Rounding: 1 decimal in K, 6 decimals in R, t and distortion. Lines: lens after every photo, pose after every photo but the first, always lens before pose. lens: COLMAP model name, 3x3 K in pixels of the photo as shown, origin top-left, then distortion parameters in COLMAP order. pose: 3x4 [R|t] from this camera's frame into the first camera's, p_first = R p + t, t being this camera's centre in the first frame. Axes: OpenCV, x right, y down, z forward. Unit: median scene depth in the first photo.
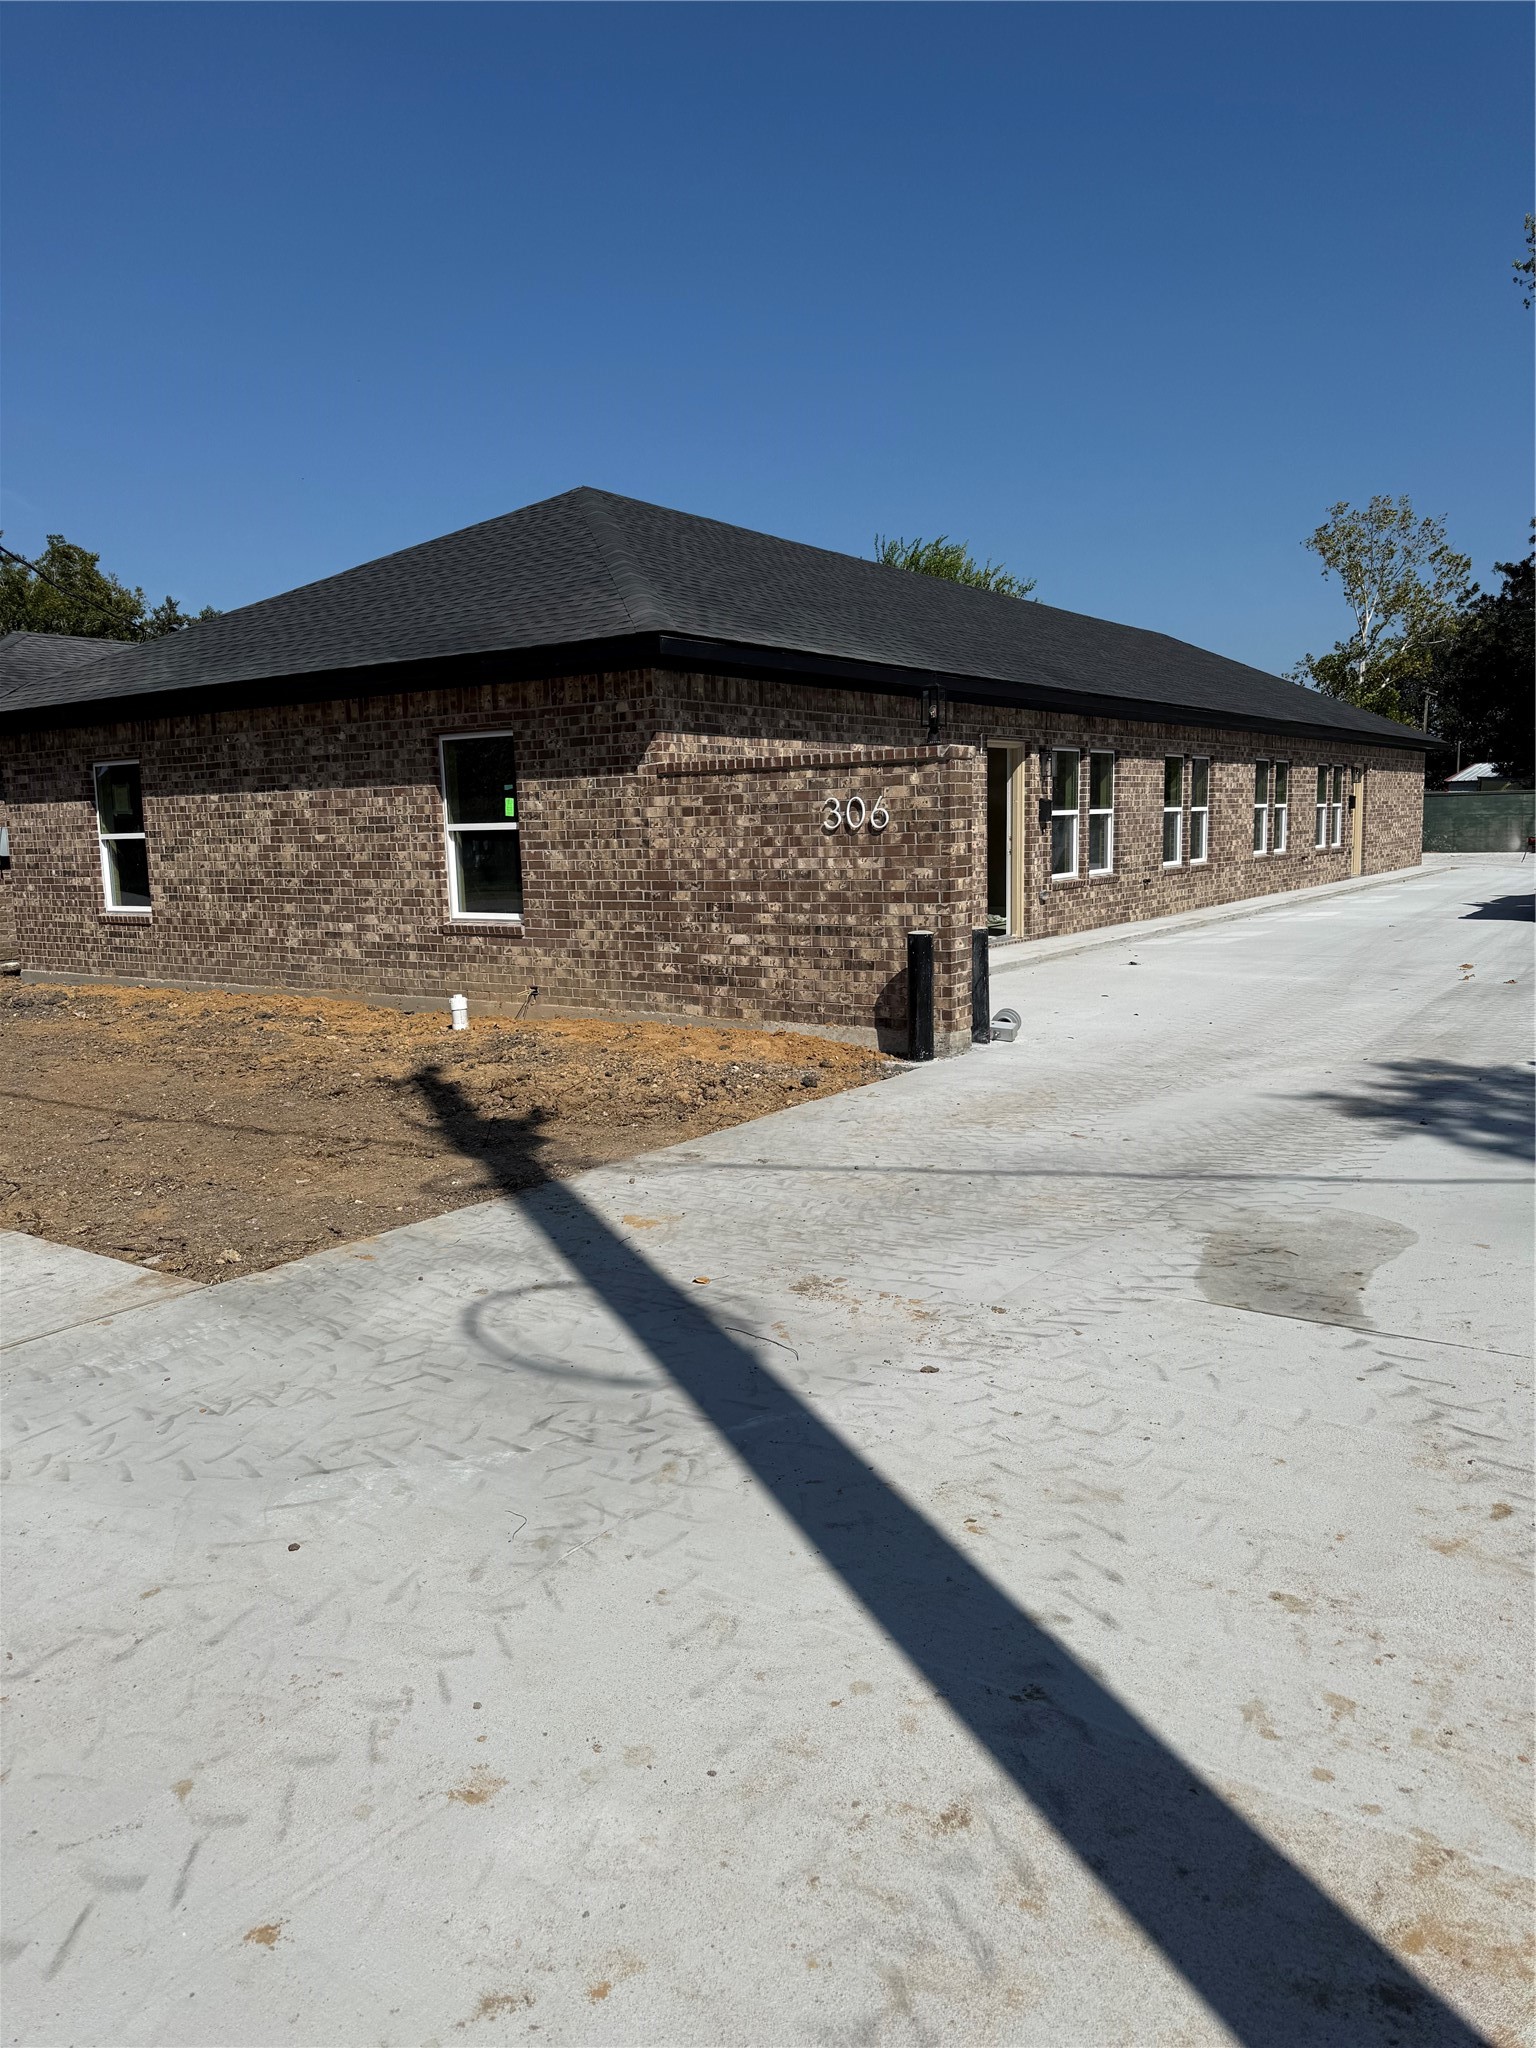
lens RADIAL K [[1467.6, 0, 780.2], [0, 1467.6, 1041.3], [0, 0, 1]] dist [0.077238, -0.089472]
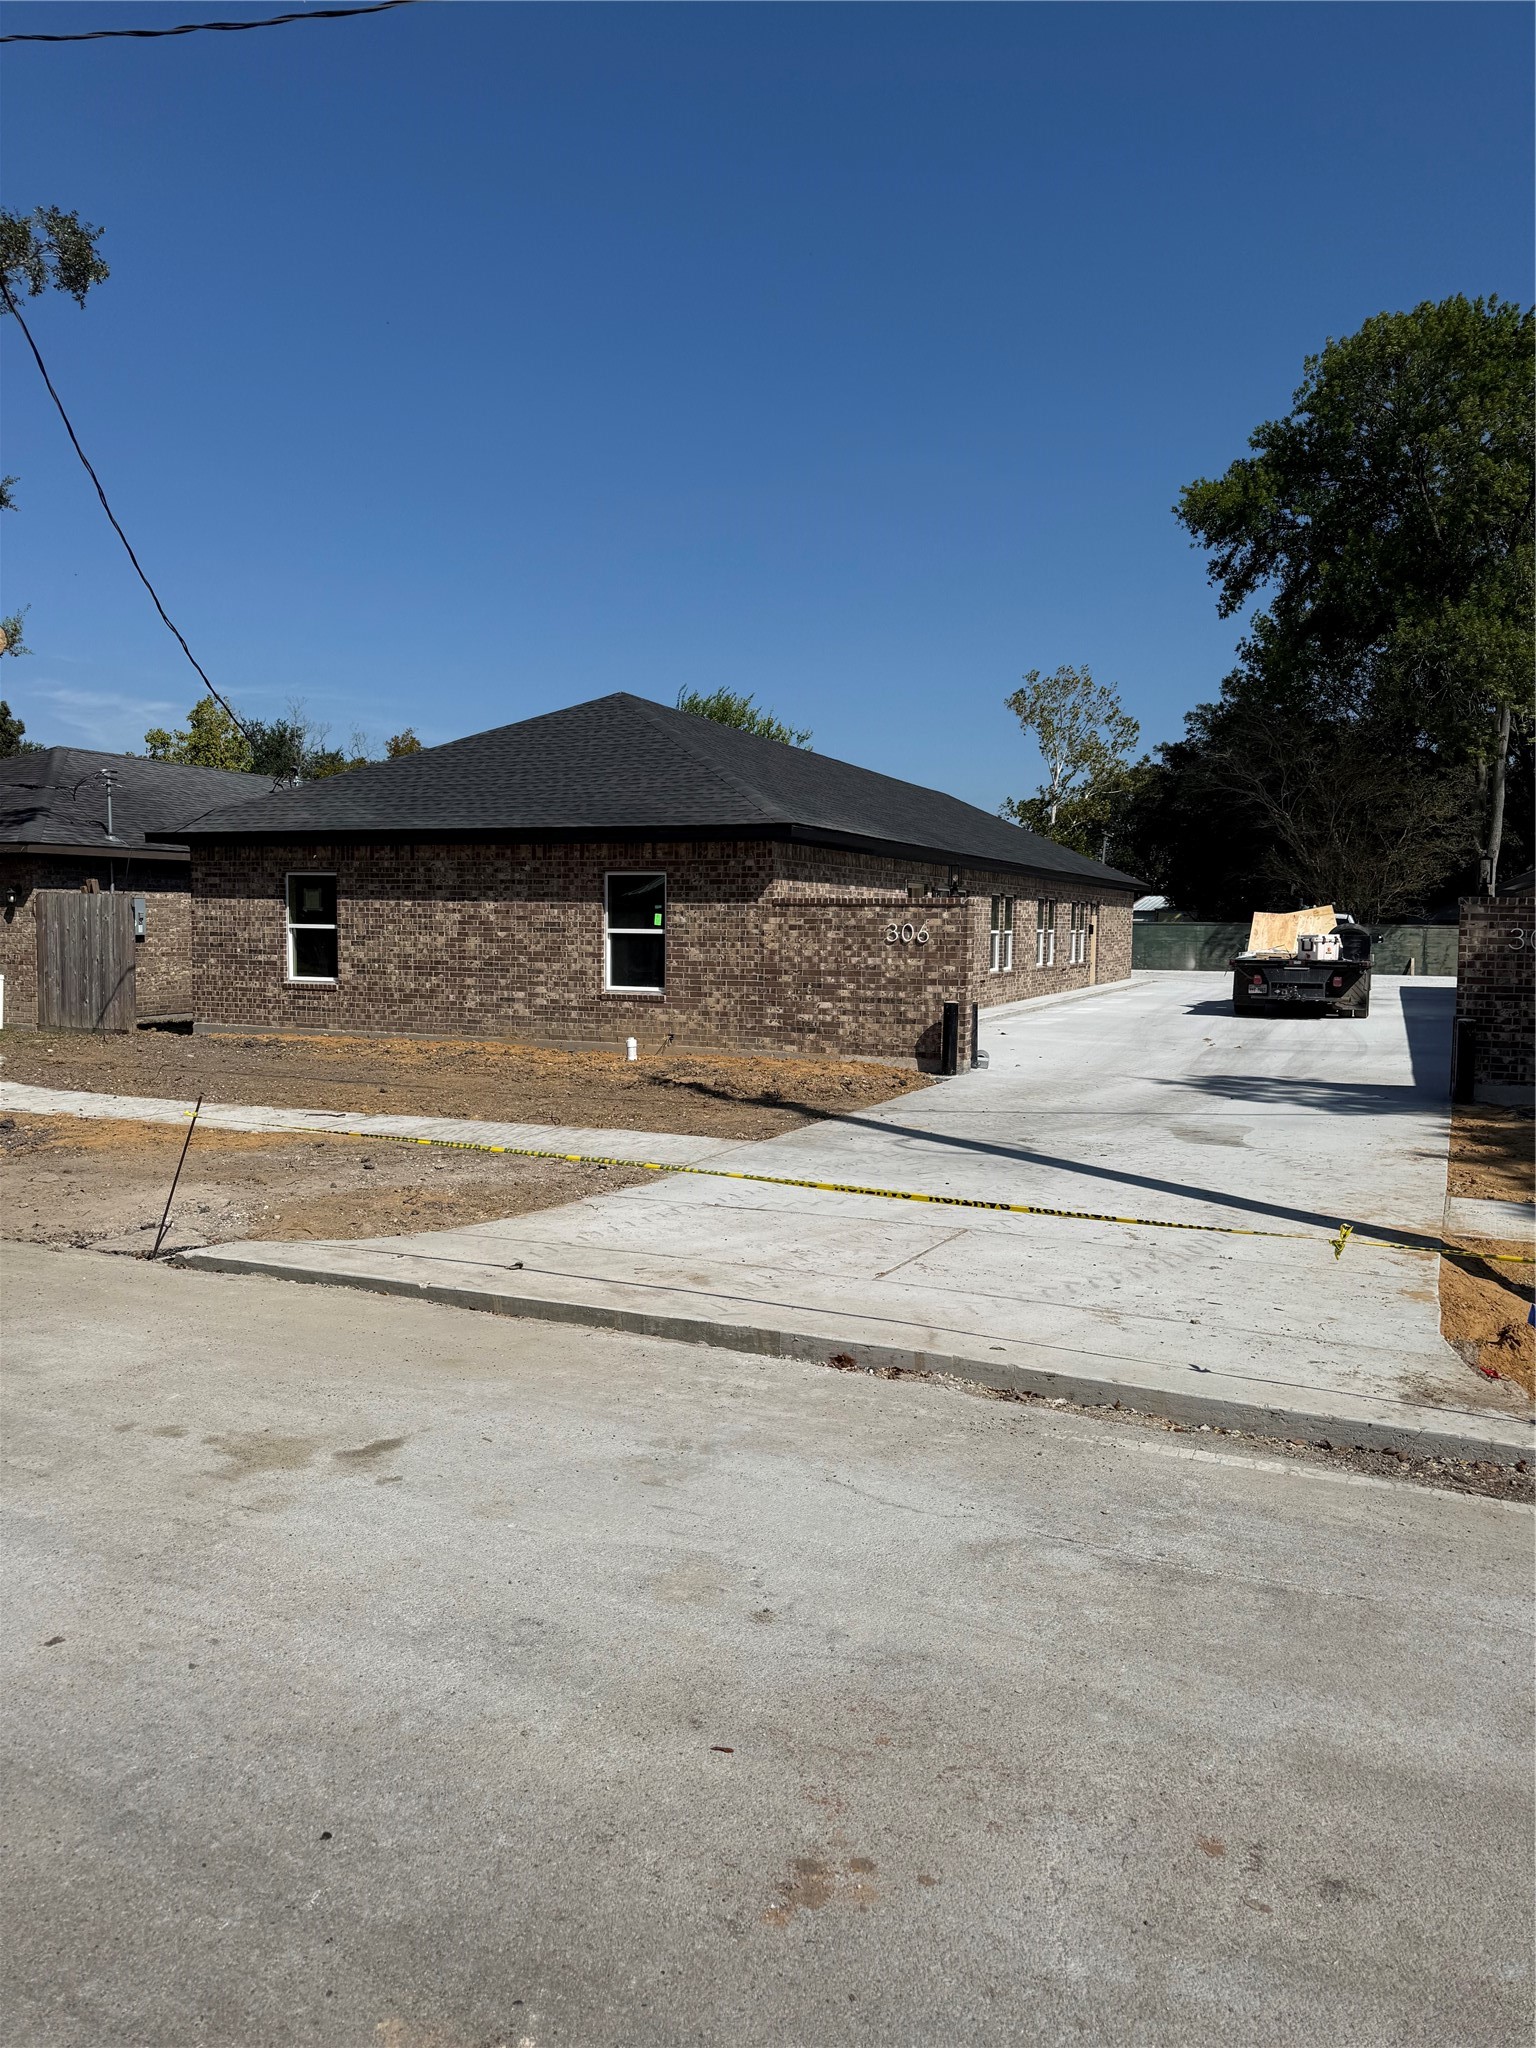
lens RADIAL K [[1467.6, 0, 775.6], [0, 1467.6, 1043.2], [0, 0, 1]] dist [0.077238, -0.089472]
pose [[0.979534, 0.020425, 0.200242, -0.380190], [-0.006981, 0.997687, -0.067618, 0.078641], [-0.201160, 0.064837, 0.977410, -0.554655]]
